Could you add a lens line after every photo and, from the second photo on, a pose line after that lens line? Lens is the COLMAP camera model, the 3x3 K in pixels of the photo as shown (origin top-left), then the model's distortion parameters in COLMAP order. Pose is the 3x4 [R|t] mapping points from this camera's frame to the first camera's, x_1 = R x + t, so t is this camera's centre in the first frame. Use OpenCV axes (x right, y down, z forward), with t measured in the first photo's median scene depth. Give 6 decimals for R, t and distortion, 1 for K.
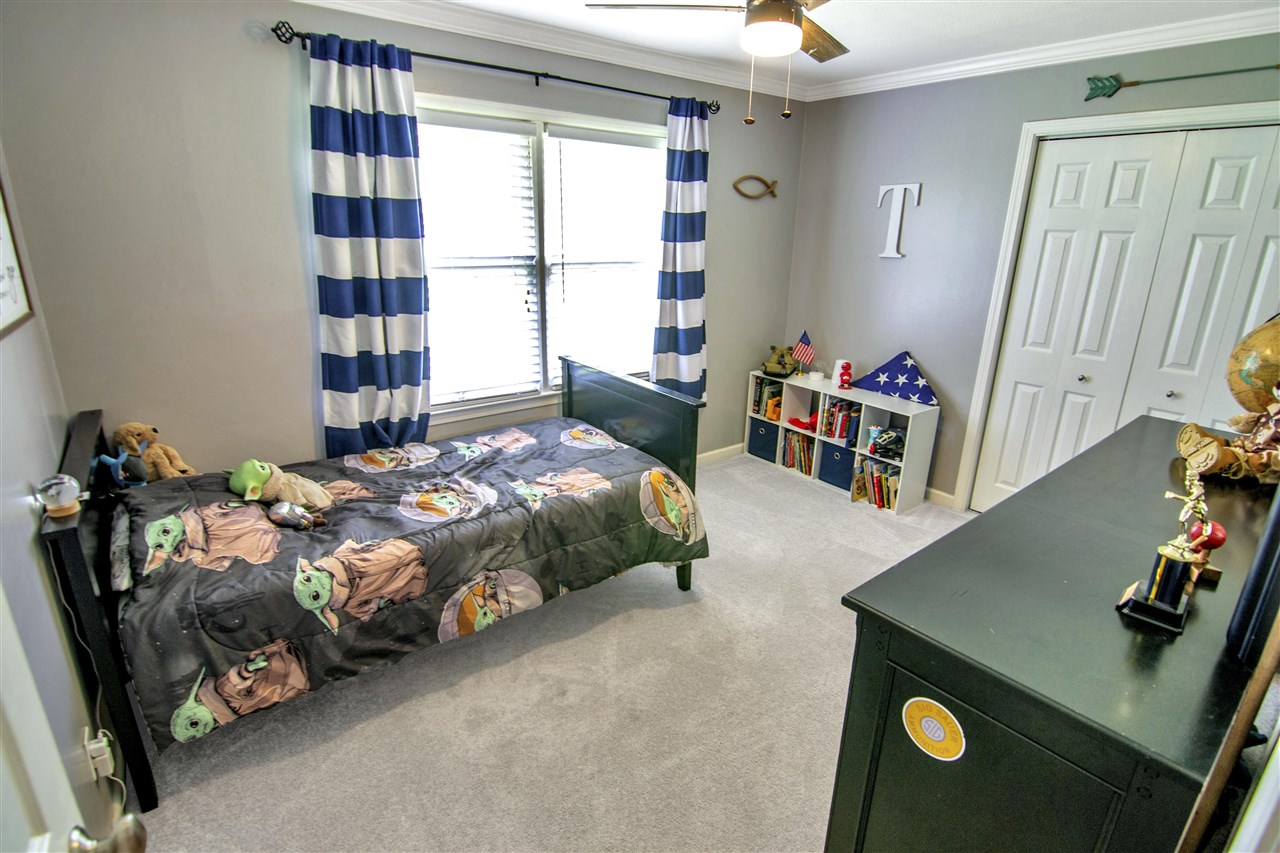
lens RADIAL K [[628.7, 0, 641.7], [0, 628.7, 414.3], [0, 0, 1]] dist [-0.009570, -0.002017]
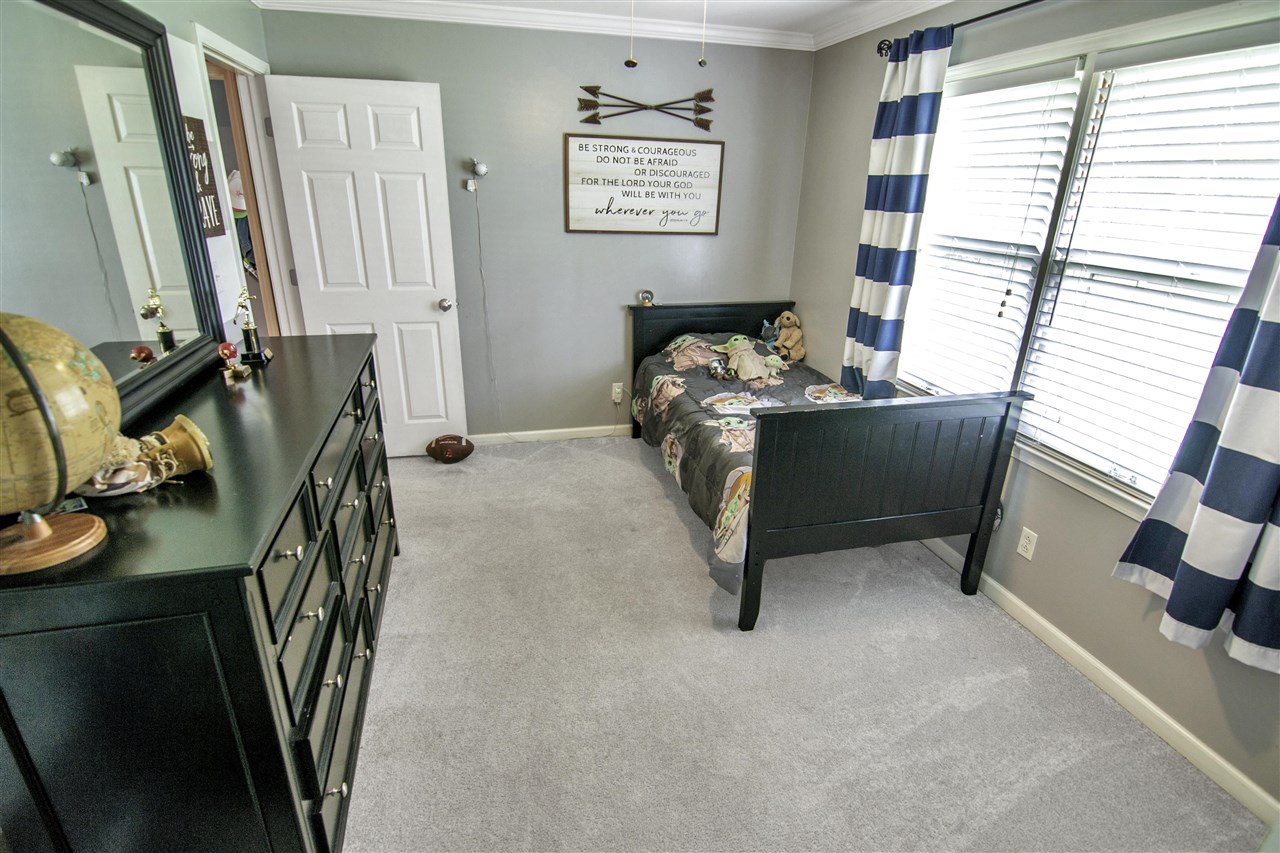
lens RADIAL K [[628.7, 0, 642.7], [0, 628.7, 431.5], [0, 0, 1]] dist [-0.009570, -0.002017]
pose [[-0.370744, 0.306643, -0.876652, 0.822718], [-0.306617, 0.850582, 0.427196, -0.275958], [0.876661, 0.427177, -0.221326, 0.977563]]
